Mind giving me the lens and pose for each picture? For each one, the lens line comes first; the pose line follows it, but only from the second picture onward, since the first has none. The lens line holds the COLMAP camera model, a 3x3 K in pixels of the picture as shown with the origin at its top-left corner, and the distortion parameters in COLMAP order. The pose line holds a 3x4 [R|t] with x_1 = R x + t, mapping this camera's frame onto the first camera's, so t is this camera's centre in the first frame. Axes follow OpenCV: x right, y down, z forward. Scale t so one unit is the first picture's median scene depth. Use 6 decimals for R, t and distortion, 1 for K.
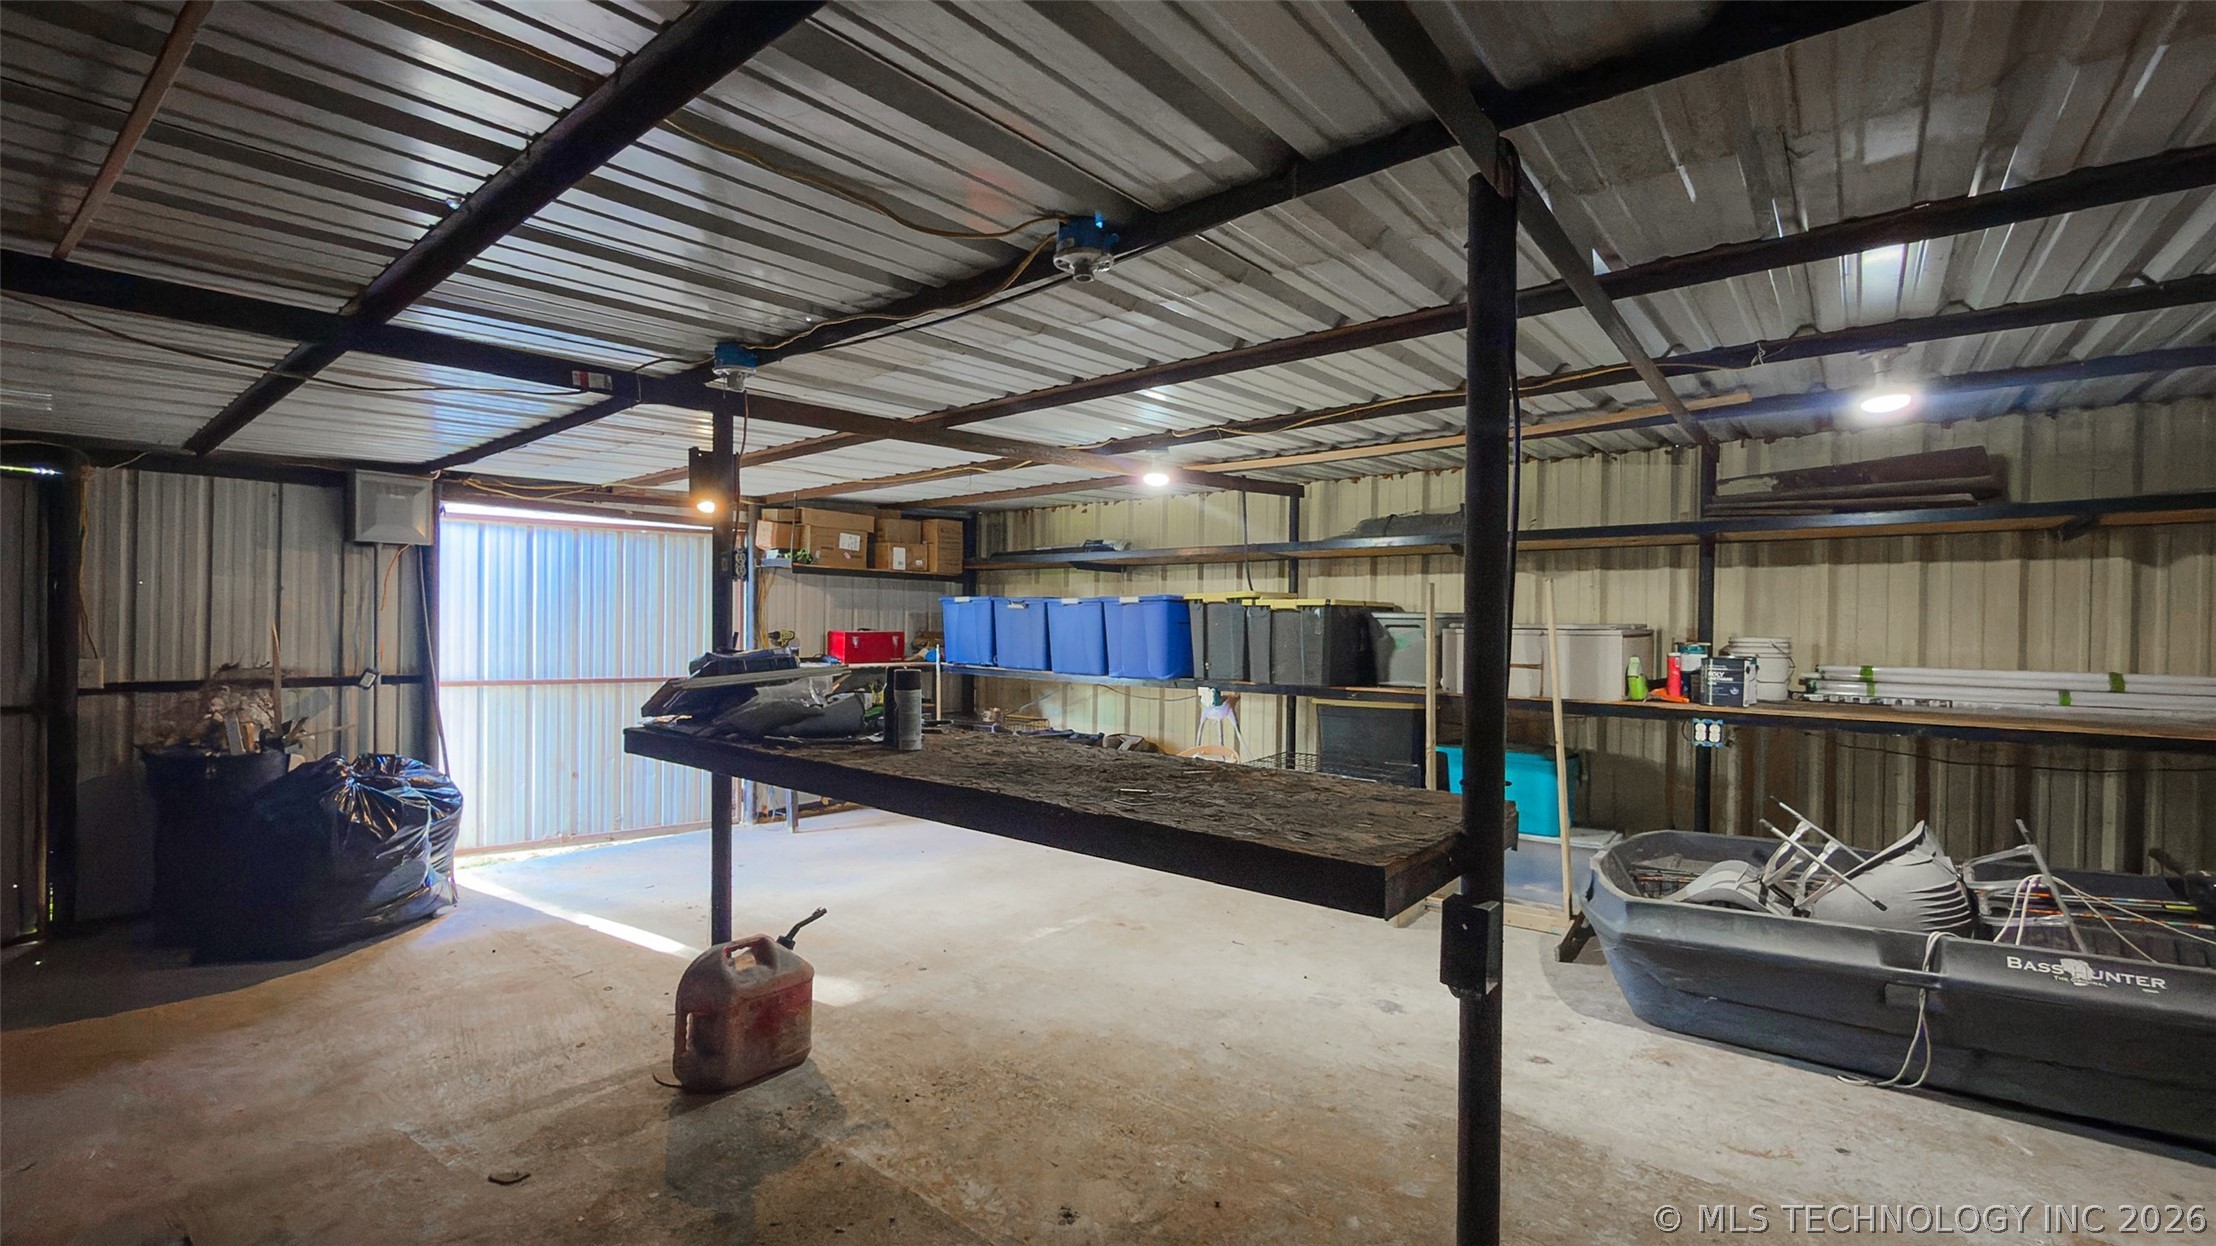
lens RADIAL K [[898.3, 0, 1112.5], [0, 898.3, 622.6], [0, 0, 1]] dist [-0.002548, -0.000303]
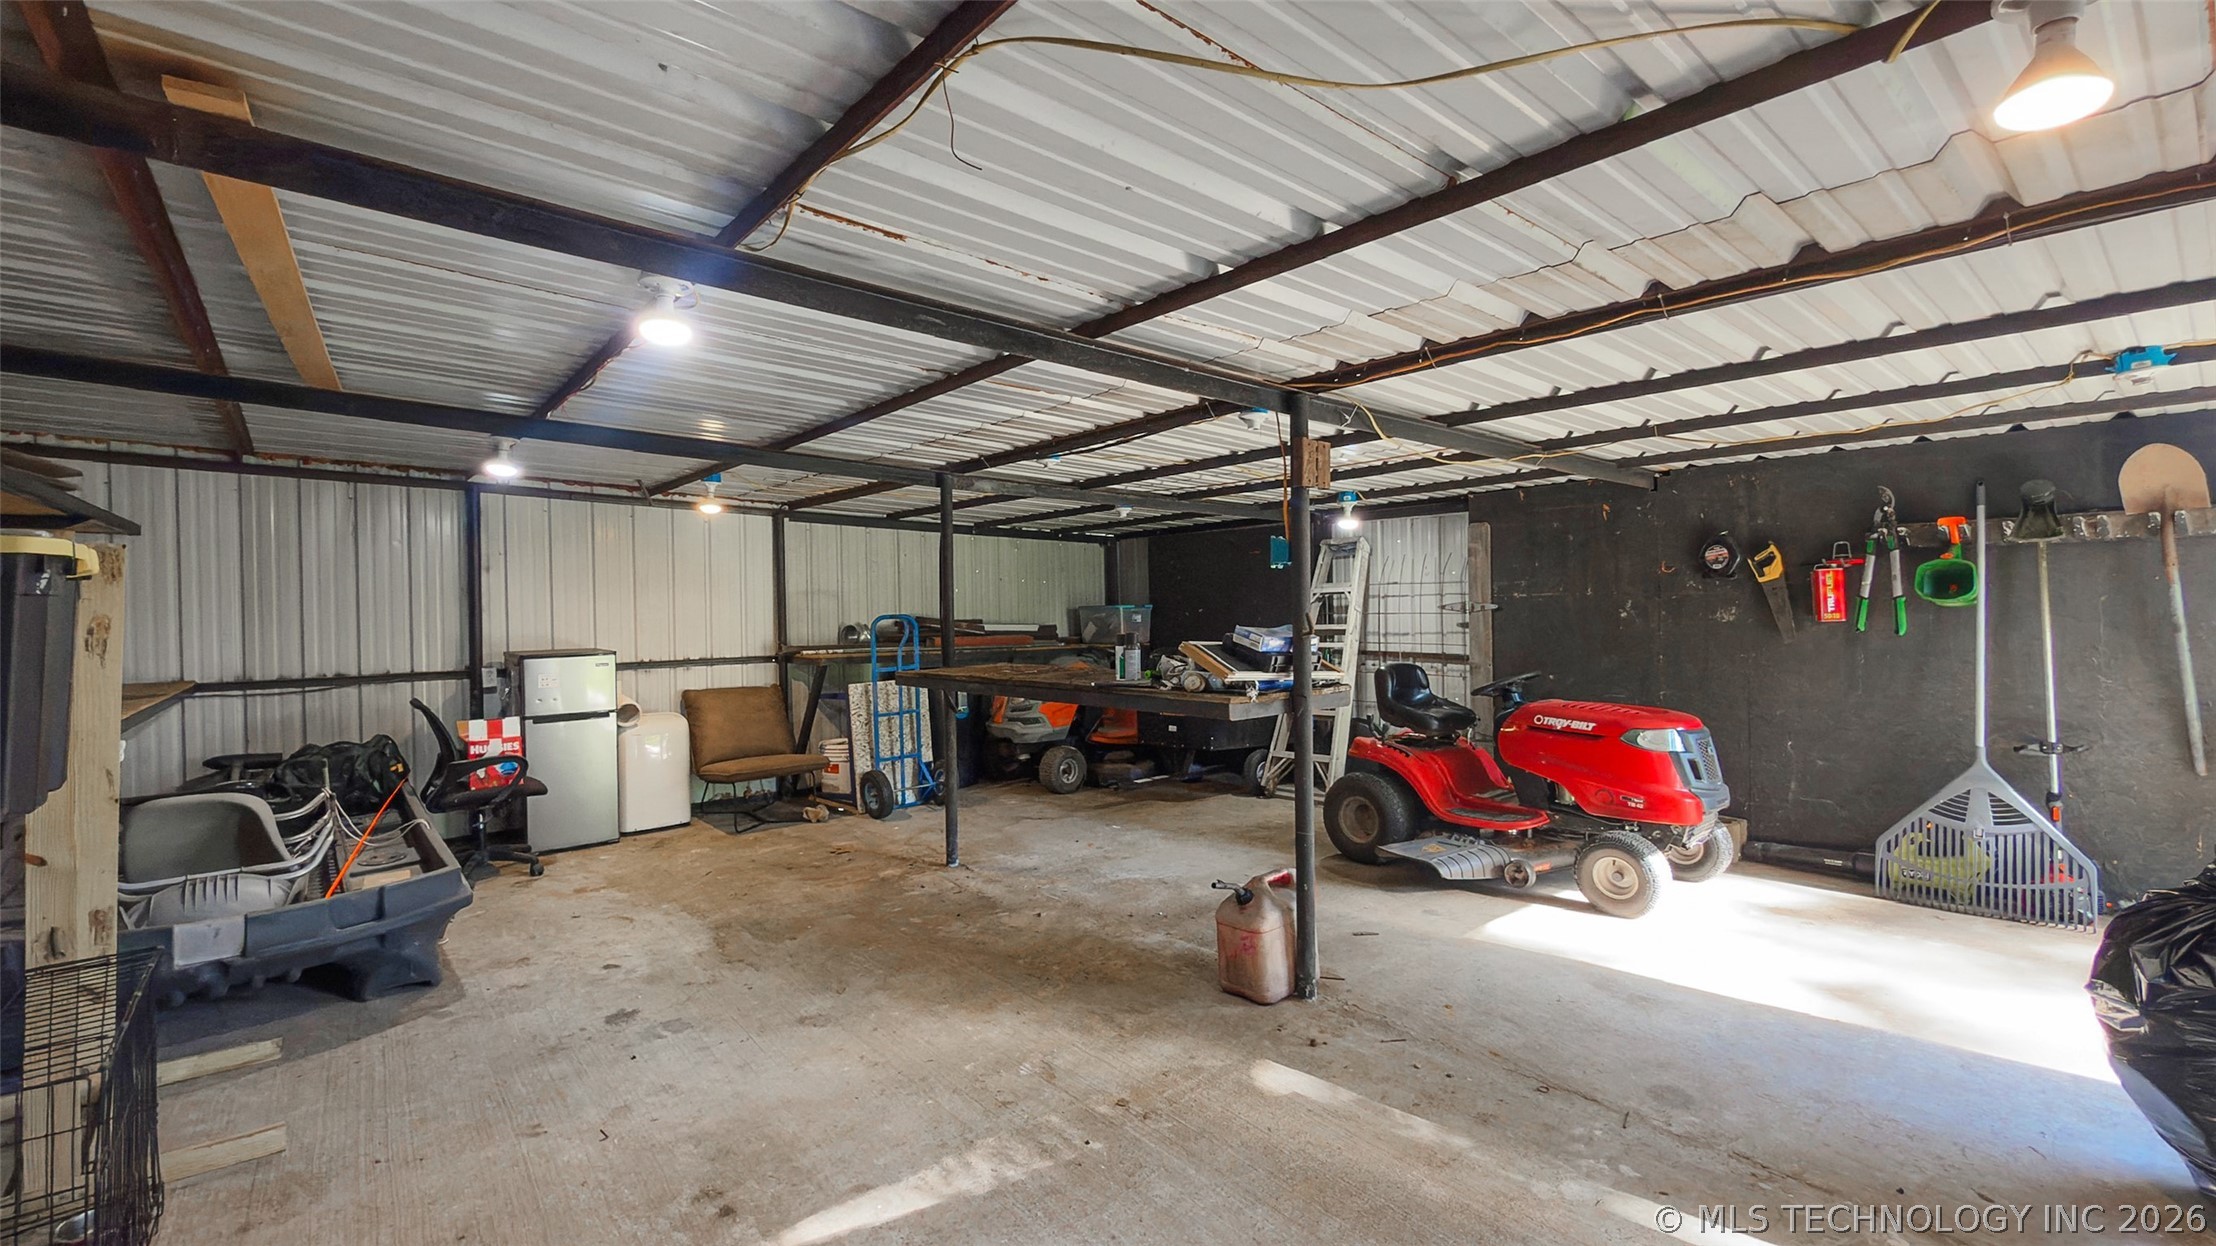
lens RADIAL K [[898.3, 0, 1112.5], [0, 898.3, 622.6], [0, 0, 1]] dist [-0.002548, -0.000303]
pose [[-0.979377, -0.000210, 0.202040, -0.397951], [0.004280, 0.999753, 0.021789, 0.008043], [-0.201995, 0.022204, -0.979135, 1.931456]]
